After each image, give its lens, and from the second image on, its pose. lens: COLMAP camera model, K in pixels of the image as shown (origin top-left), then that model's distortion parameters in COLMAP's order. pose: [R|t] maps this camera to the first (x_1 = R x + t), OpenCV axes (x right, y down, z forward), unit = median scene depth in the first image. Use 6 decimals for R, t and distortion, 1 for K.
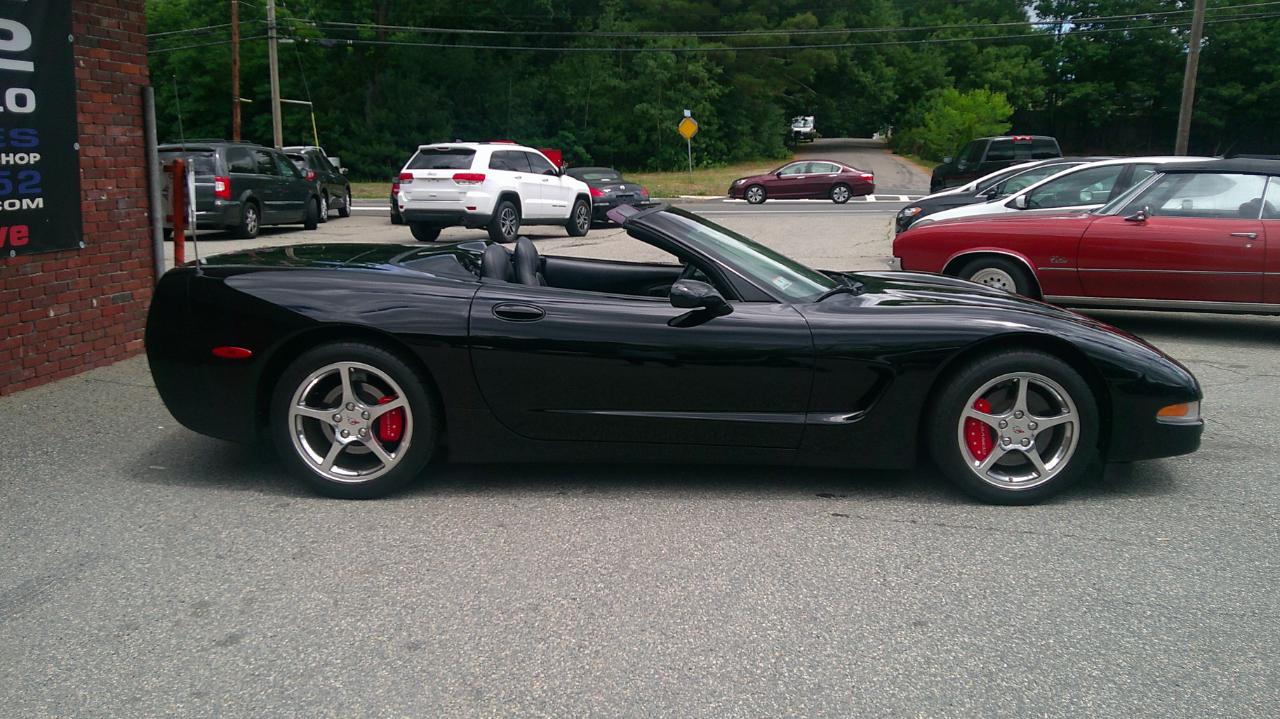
lens RADIAL K [[1150.0, 0, 645.3], [0, 1150.0, 363.4], [0, 0, 1]] dist [0.055306, -0.107929]
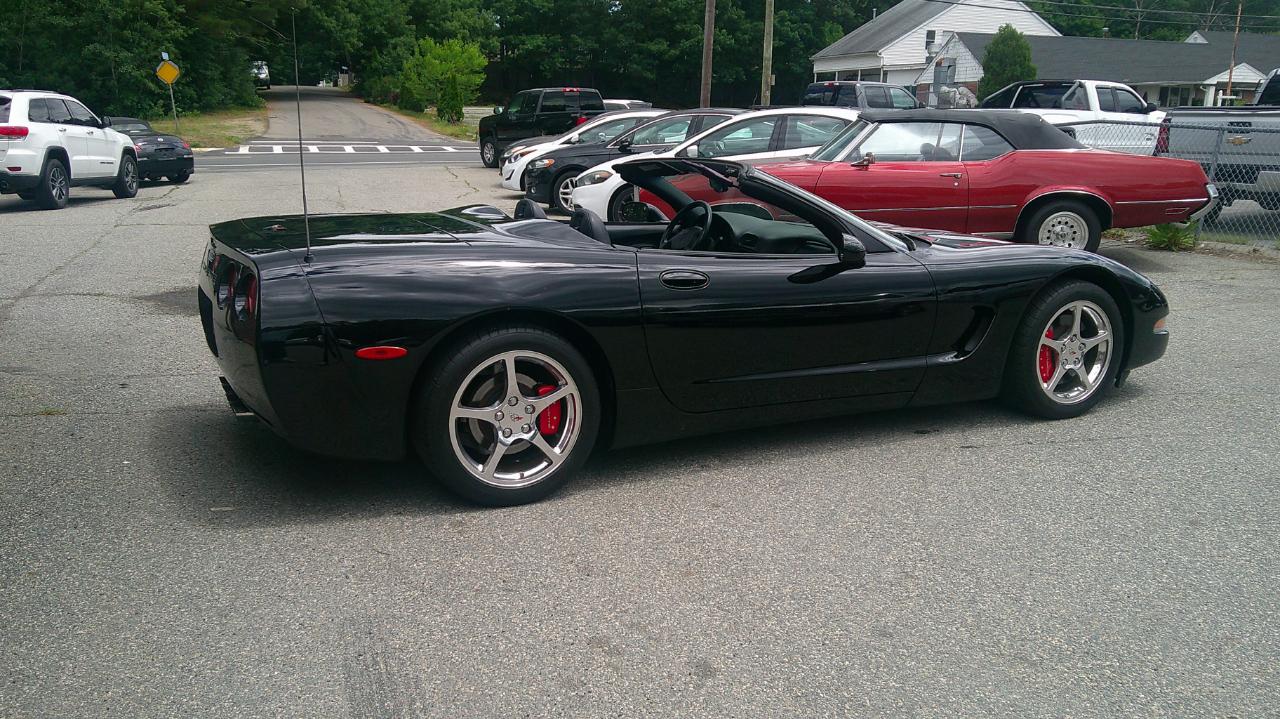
lens RADIAL K [[1150.0, 0, 645.6], [0, 1150.0, 358.8], [0, 0, 1]] dist [0.055306, -0.107929]
pose [[0.883492, -0.101267, 0.457369, -0.141039], [0.083277, 0.994755, 0.059387, -0.009540], [-0.460985, -0.014379, 0.887292, 0.044866]]
